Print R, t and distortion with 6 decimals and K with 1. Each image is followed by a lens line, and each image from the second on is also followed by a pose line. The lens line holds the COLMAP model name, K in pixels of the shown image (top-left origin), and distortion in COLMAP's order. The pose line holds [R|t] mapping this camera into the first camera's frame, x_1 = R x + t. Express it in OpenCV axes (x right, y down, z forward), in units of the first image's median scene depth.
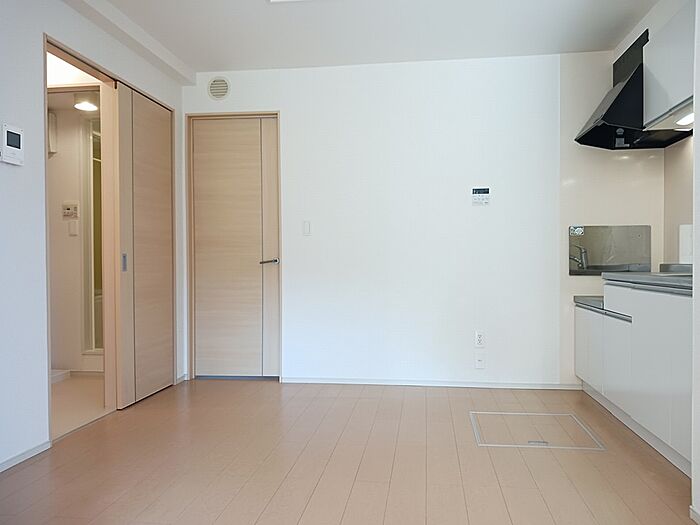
lens RADIAL K [[547.5, 0, 350.0], [0, 547.5, 262.5], [0, 0, 1]] dist [-0.002796, -0.005090]
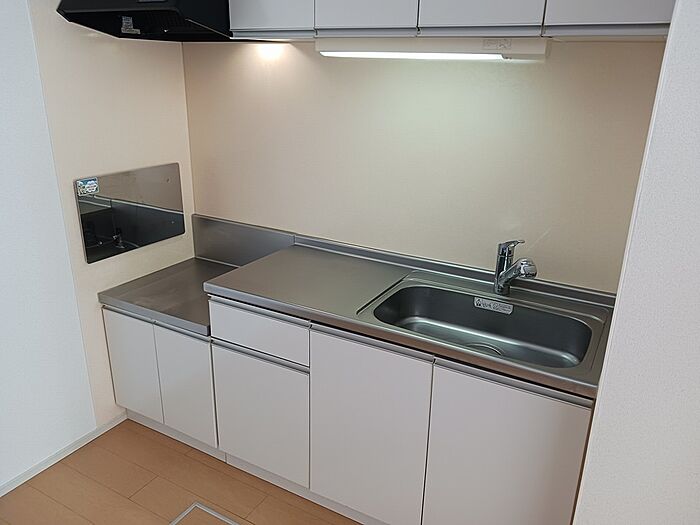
lens RADIAL K [[547.5, 0, 350.0], [0, 547.5, 262.5], [0, 0, 1]] dist [-0.002796, -0.005090]
pose [[0.360569, -0.299368, 0.883385, -0.014252], [-0.019829, 0.944419, 0.328146, -0.175382], [-0.932522, -0.135836, 0.334592, 0.544530]]
